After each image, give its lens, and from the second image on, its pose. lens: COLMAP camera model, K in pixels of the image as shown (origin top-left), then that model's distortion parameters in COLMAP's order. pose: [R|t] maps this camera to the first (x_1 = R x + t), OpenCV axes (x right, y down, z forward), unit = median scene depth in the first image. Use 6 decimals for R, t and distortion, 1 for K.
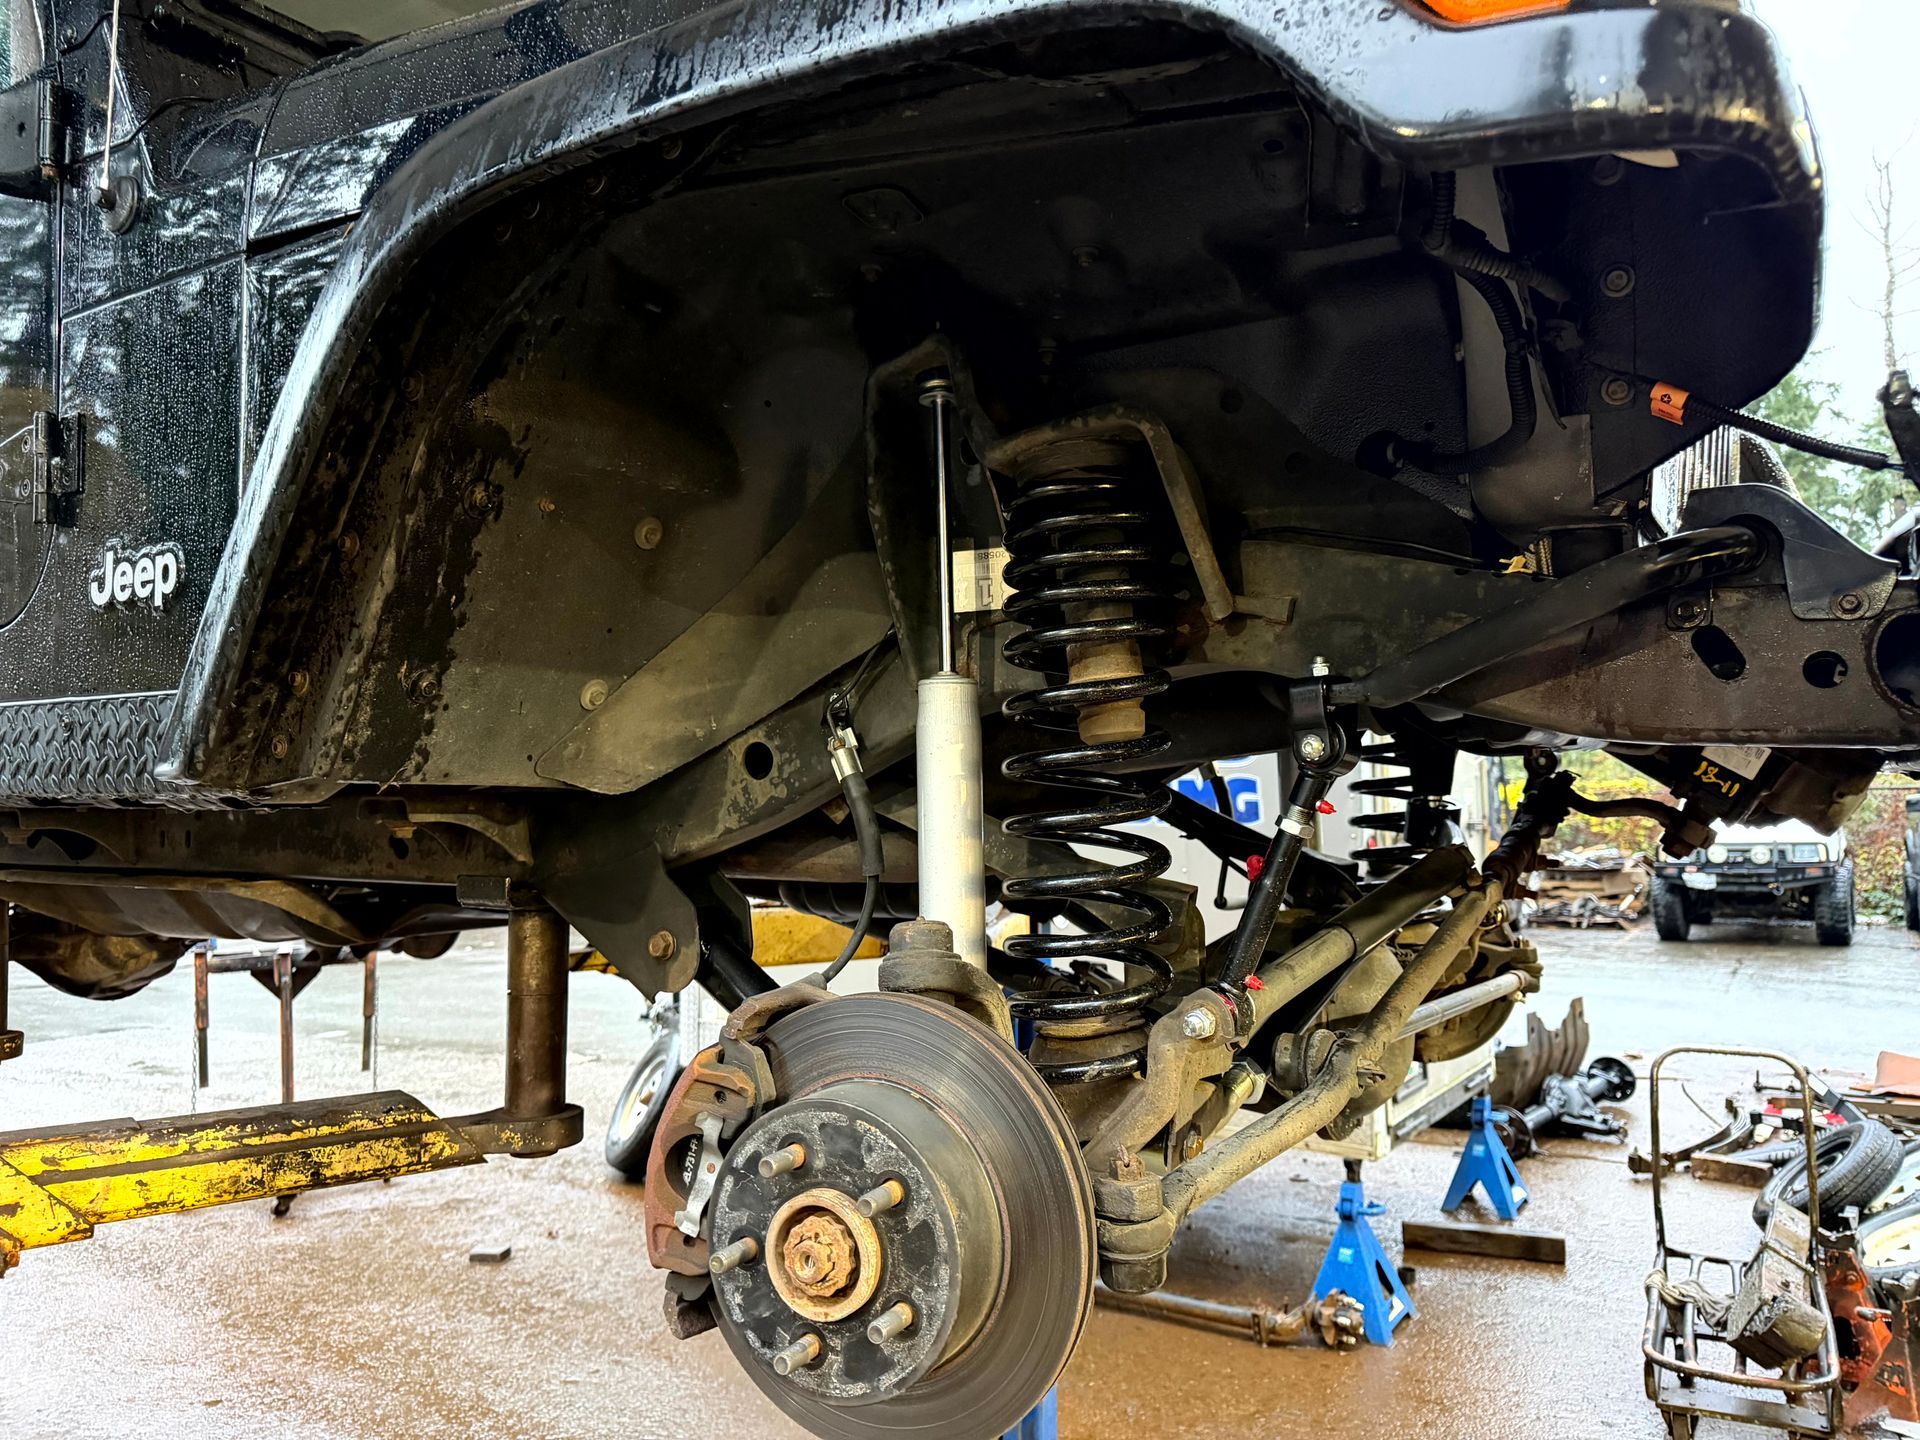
lens RADIAL K [[1371.3, 0, 964.4], [0, 1371.3, 715.9], [0, 0, 1]] dist [0.115733, -0.165562]
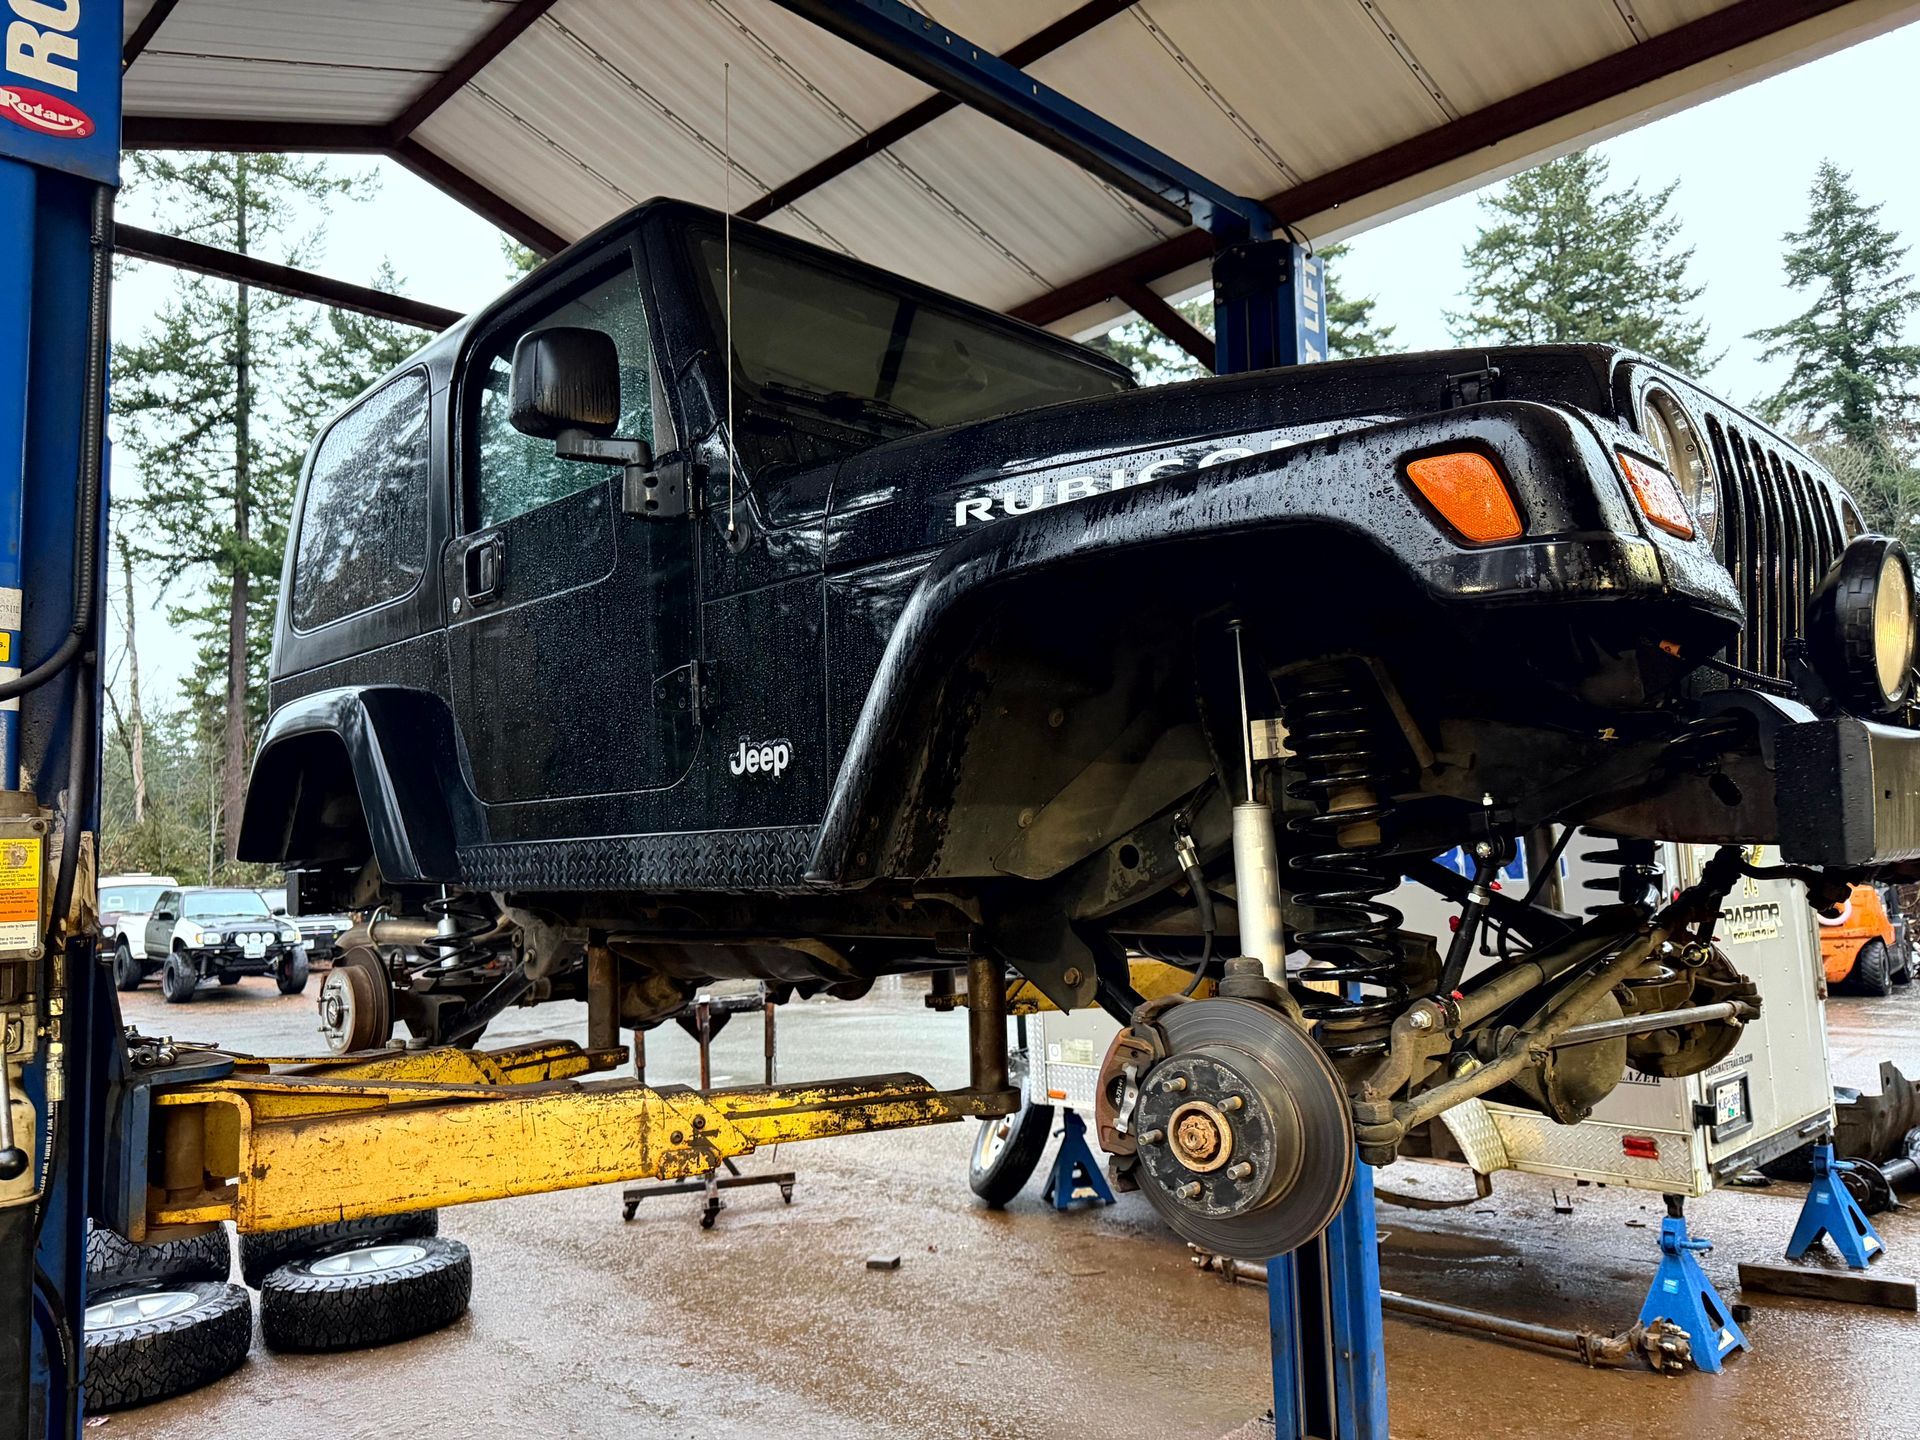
lens RADIAL K [[1371.3, 0, 964.4], [0, 1371.3, 715.9], [0, 0, 1]] dist [0.115733, -0.165562]
pose [[0.974576, -0.049500, -0.218522, 0.014852], [0.040530, 0.998149, -0.045346, -0.061082], [0.220362, 0.035336, 0.974778, -0.539400]]
